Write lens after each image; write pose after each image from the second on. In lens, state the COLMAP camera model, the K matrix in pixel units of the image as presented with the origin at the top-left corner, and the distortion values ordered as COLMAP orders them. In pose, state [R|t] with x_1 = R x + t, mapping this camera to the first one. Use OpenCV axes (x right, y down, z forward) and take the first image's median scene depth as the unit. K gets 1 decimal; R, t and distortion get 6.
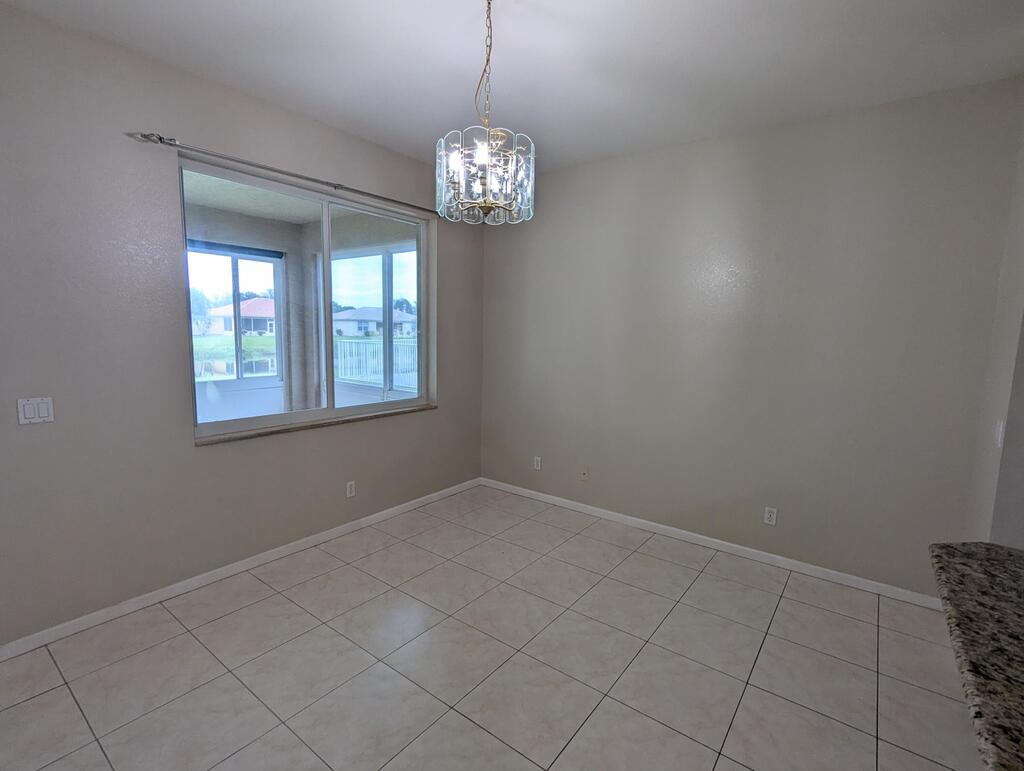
lens RADIAL K [[482.5, 0, 512.7], [0, 482.5, 385.7], [0, 0, 1]] dist [-0.000300, -0.000210]
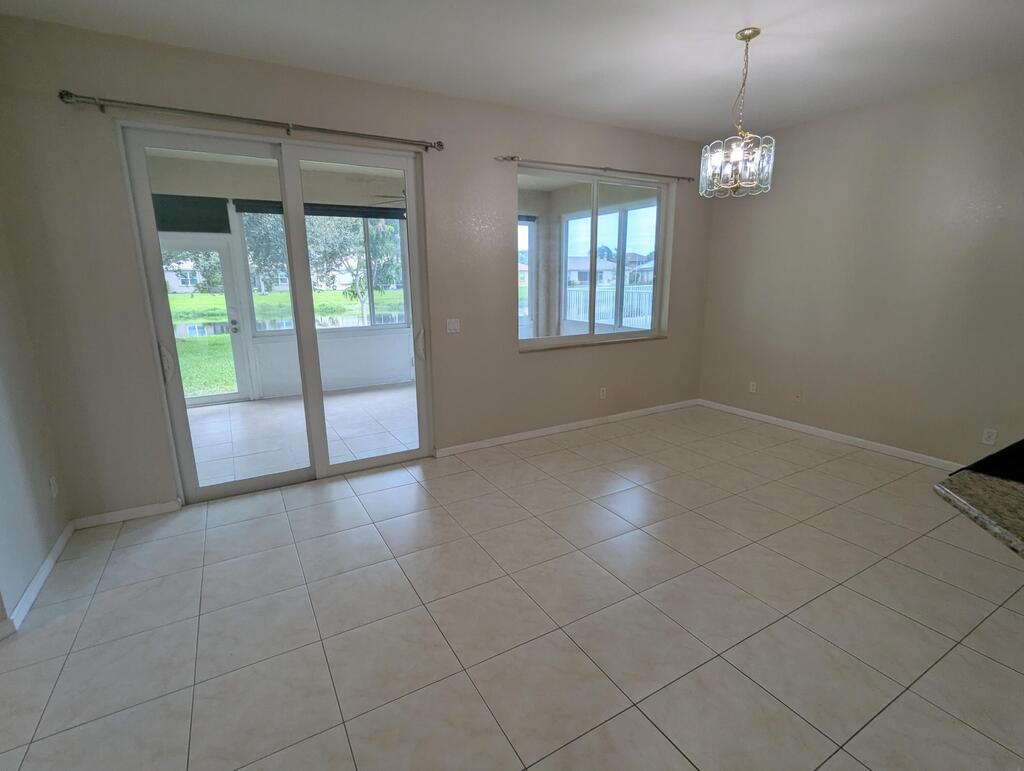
lens RADIAL K [[482.7, 0, 510.4], [0, 482.7, 389.4], [0, 0, 1]] dist [-0.000948, -0.000045]
pose [[0.919224, 0.058770, -0.389324, -0.038962], [-0.015198, 0.993357, 0.114068, 0.046354], [0.393441, -0.098937, 0.914011, -0.356001]]
